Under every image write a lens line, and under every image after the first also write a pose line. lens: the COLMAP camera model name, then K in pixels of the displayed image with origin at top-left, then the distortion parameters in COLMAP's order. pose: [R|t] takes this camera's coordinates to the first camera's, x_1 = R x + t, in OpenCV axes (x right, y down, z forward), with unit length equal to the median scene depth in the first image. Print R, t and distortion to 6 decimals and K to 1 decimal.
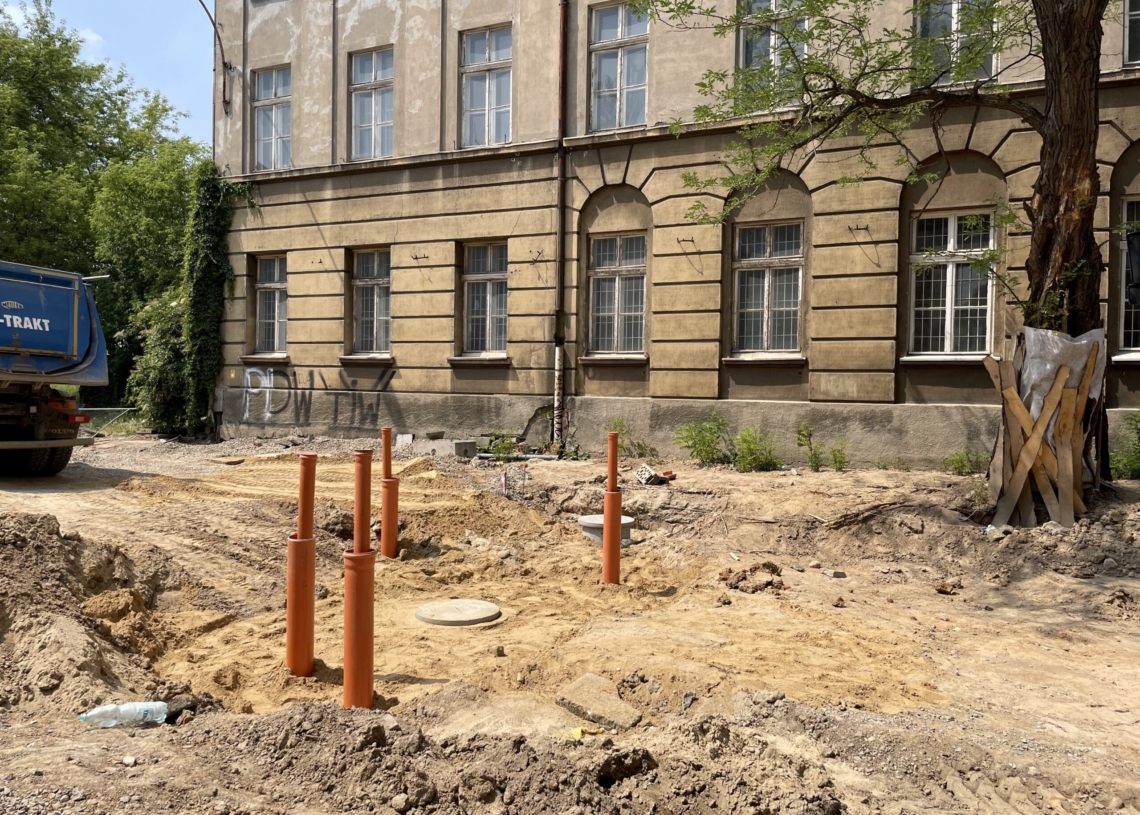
lens RADIAL K [[910.6, 0, 563.6], [0, 910.6, 408.4], [0, 0, 1]] dist [0.099482, -0.055198]
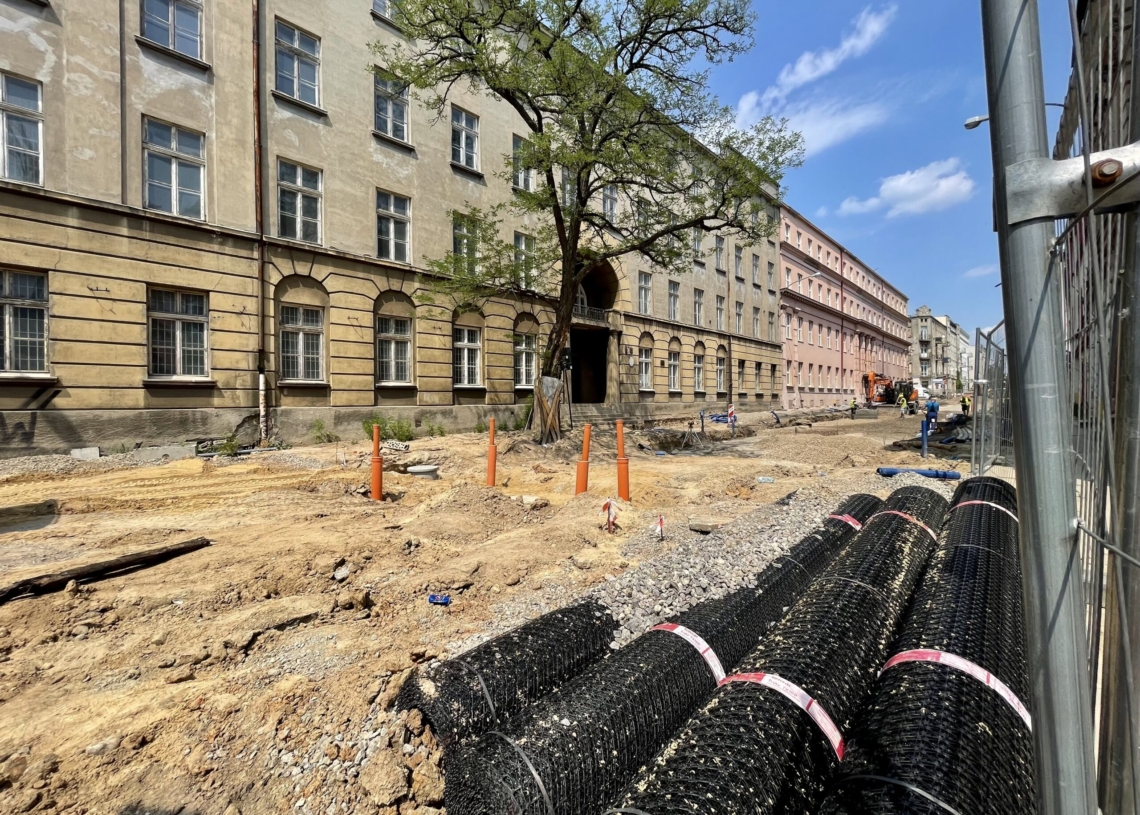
lens RADIAL K [[481.7, 0, 564.9], [0, 481.7, 403.8], [0, 0, 1]] dist [0.019667, 0.000257]
pose [[0.324357, -0.025504, 0.945591, -0.593275], [0.032965, 0.999334, 0.015645, -0.016413], [-0.945360, 0.026097, 0.324982, 0.287357]]
